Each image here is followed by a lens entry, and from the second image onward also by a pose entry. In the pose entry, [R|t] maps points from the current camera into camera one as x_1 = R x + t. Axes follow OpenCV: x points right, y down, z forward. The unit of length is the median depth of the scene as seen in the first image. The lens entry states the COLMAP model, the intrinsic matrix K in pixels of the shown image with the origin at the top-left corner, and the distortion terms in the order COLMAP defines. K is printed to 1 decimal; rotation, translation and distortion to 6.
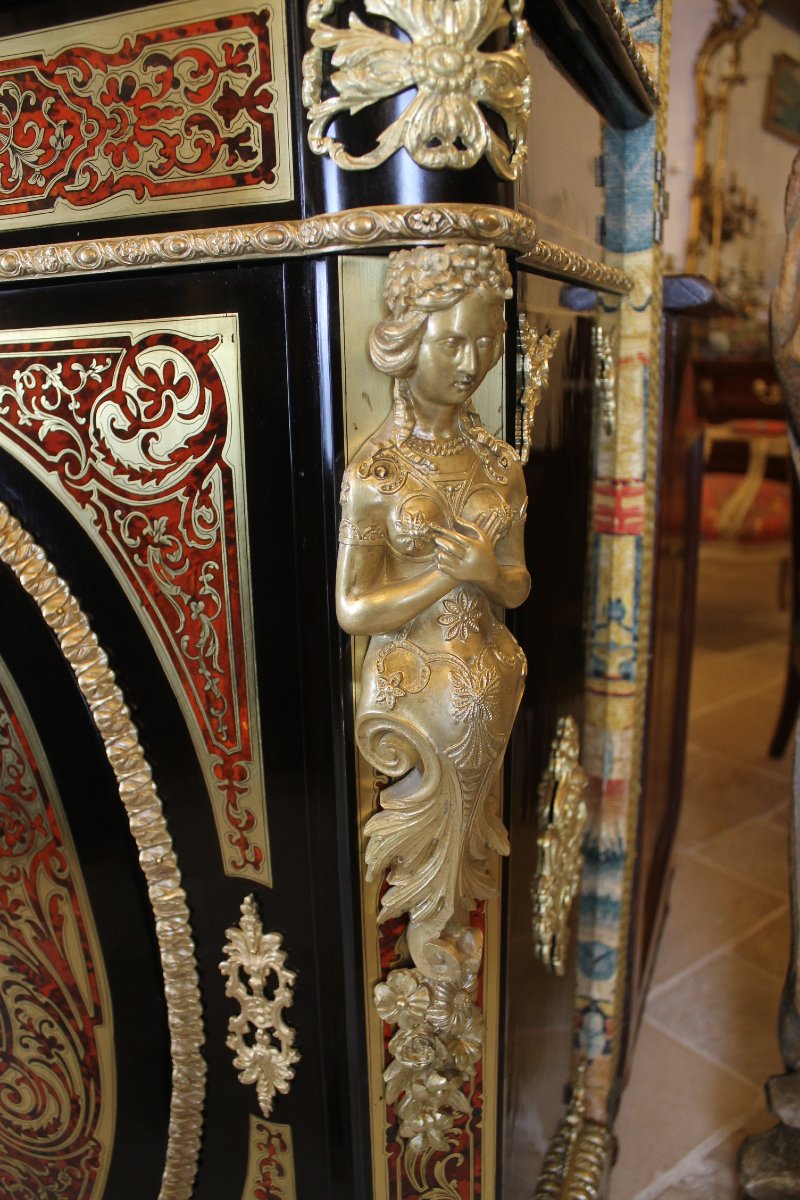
lens RADIAL K [[1004.1, 0, 395.7], [0, 1004.1, 622.1], [0, 0, 1]] dist [-0.176845, 0.148259]
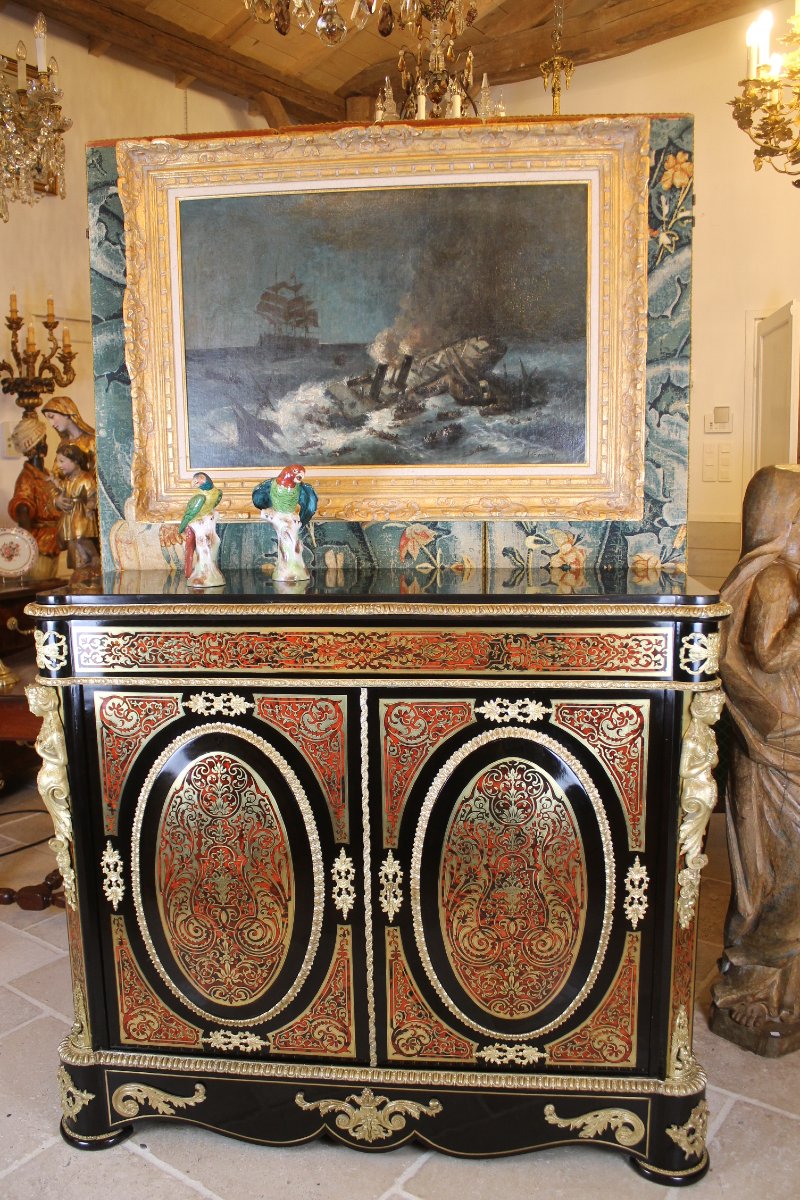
lens RADIAL K [[1004.1, 0, 395.7], [0, 1004.1, 622.1], [0, 0, 1]] dist [-0.176845, 0.148259]
pose [[0.962974, -0.025594, 0.268378, -2.008636], [0.060270, 0.990726, -0.121773, -0.179635], [-0.262772, 0.133439, 0.955586, -2.358705]]
